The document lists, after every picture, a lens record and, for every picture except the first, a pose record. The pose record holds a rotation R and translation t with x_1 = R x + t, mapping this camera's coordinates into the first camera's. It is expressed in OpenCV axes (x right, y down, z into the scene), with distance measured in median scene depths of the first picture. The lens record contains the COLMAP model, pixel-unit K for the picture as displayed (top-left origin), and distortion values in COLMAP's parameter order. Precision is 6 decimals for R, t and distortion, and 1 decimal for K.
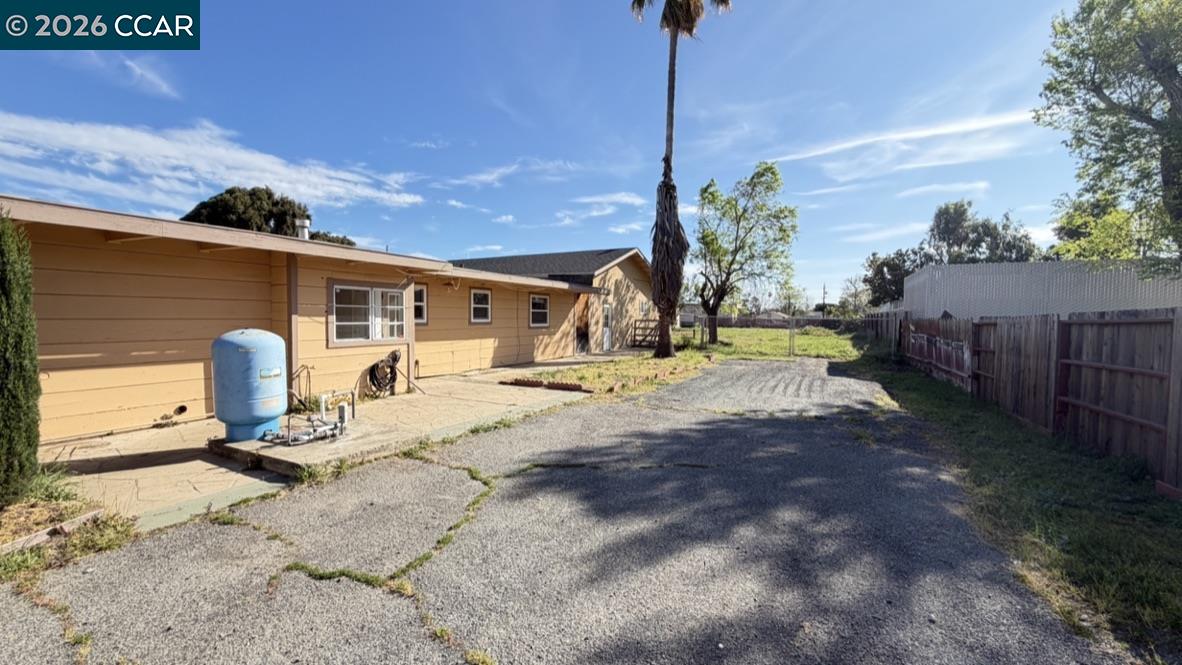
lens RADIAL K [[473.6, 0, 589.1], [0, 473.6, 333.4], [0, 0, 1]] dist [0.000055, 0.000313]
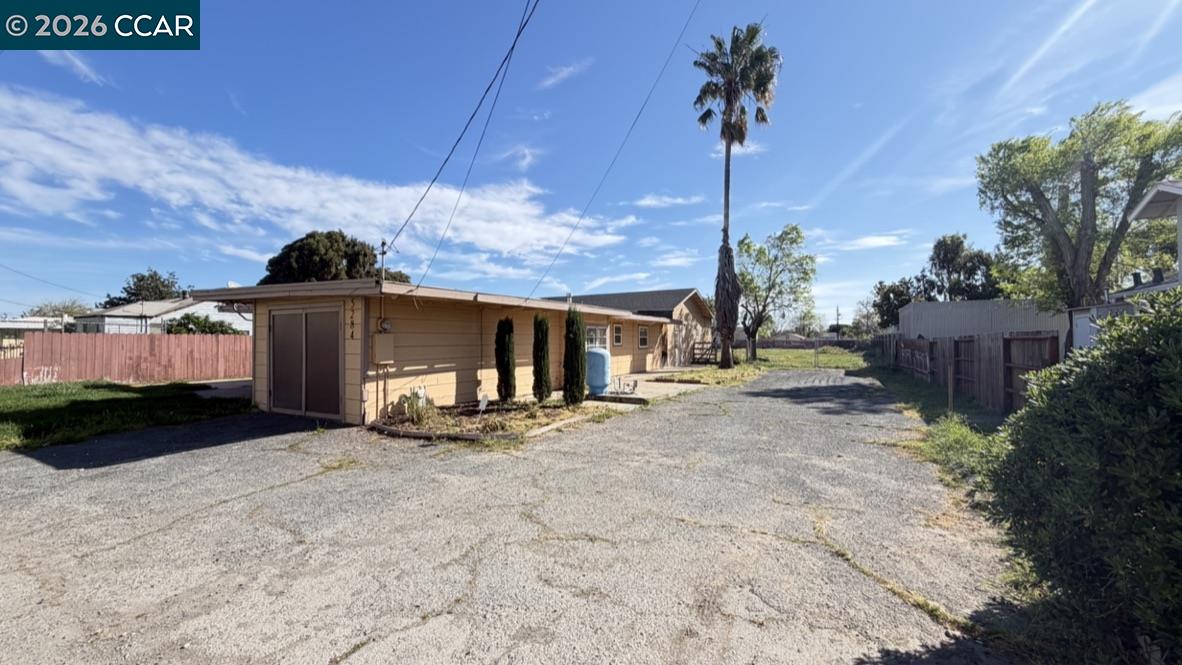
lens RADIAL K [[473.6, 0, 586.9], [0, 473.6, 332.9], [0, 0, 1]] dist [0.000055, 0.000313]
pose [[0.999556, -0.013446, -0.026600, -0.189066], [0.012083, 0.998639, -0.050729, 0.009387], [0.027246, 0.050386, 0.998358, -0.367923]]
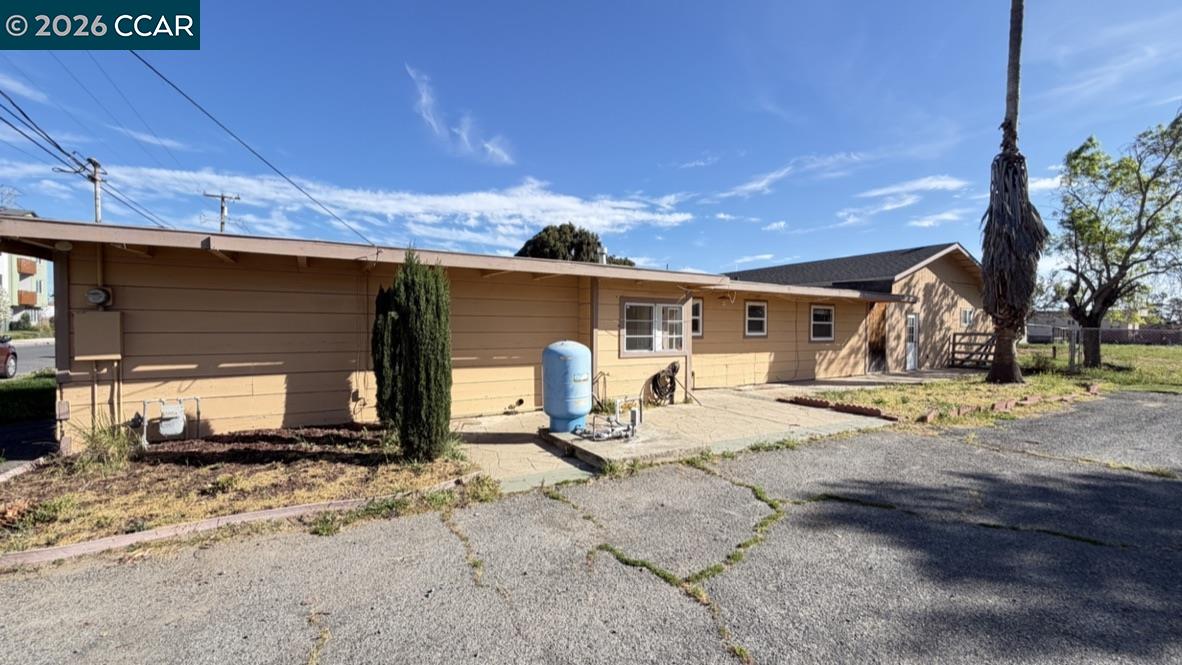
lens RADIAL K [[473.6, 0, 585.0], [0, 473.6, 332.7], [0, 0, 1]] dist [0.000055, 0.000313]
pose [[0.848539, 0.002191, -0.529128, -0.008809], [-0.016837, 0.999597, -0.022862, -0.000799], [0.528864, 0.028308, 0.848234, -0.003945]]
